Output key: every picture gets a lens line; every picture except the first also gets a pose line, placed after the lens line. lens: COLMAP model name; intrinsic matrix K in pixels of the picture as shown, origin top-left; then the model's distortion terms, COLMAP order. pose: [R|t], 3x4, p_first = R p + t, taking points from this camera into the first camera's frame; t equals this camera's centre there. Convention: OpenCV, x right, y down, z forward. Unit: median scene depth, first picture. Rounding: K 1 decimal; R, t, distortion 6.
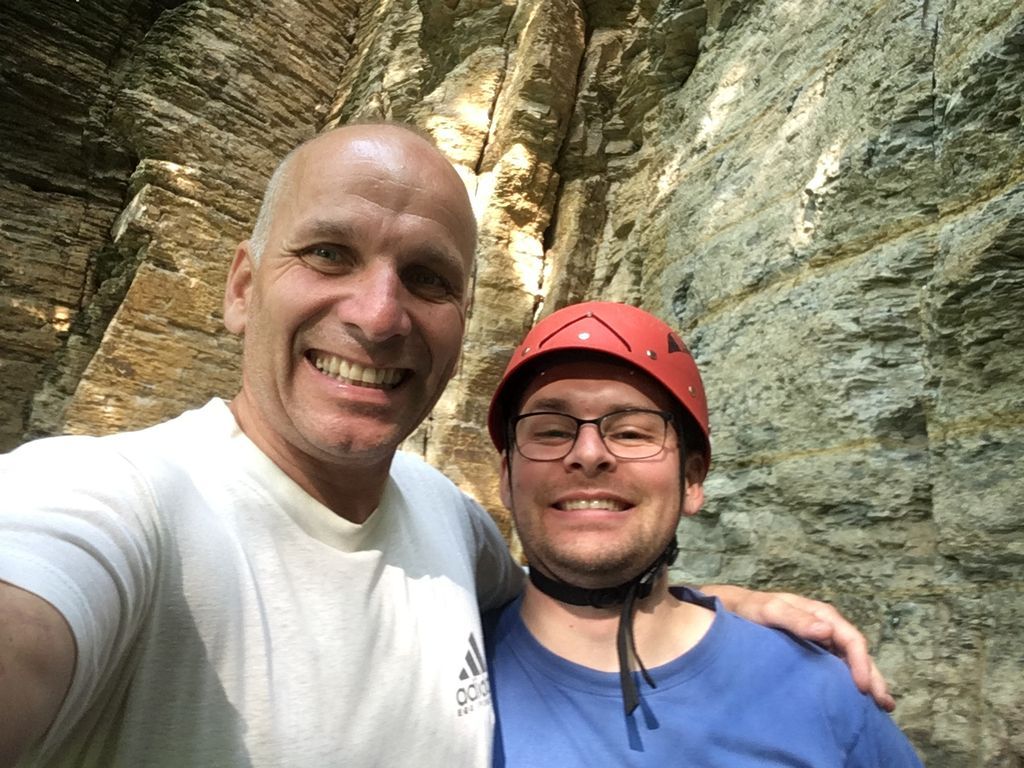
lens RADIAL K [[925.0, 0, 513.4], [0, 925.0, 382.0], [0, 0, 1]] dist [-0.007000, 0.020706]
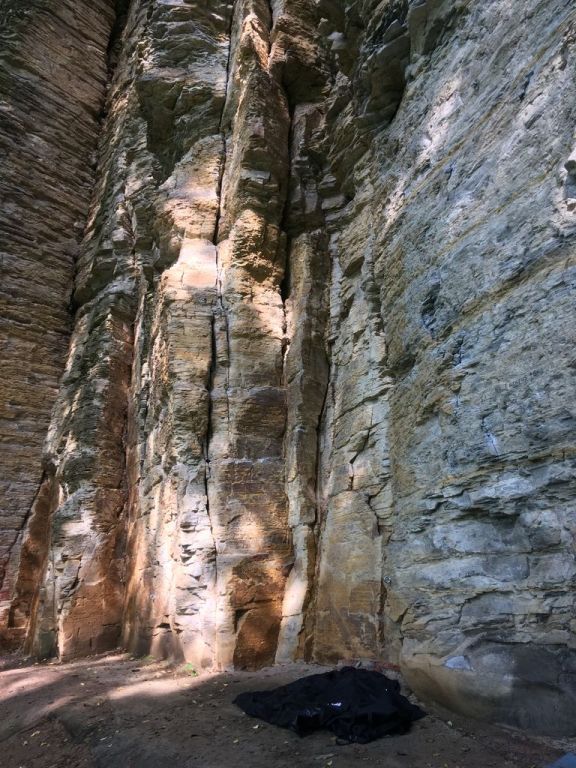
lens RADIAL K [[652.3, 0, 284.3], [0, 652.3, 383.6], [0, 0, 1]] dist [0.098551, -0.030844]
pose [[0.986911, -0.153412, 0.049719, -0.022818], [0.155945, 0.986404, -0.051843, 0.003107], [-0.041090, 0.058918, 0.997417, 0.204214]]
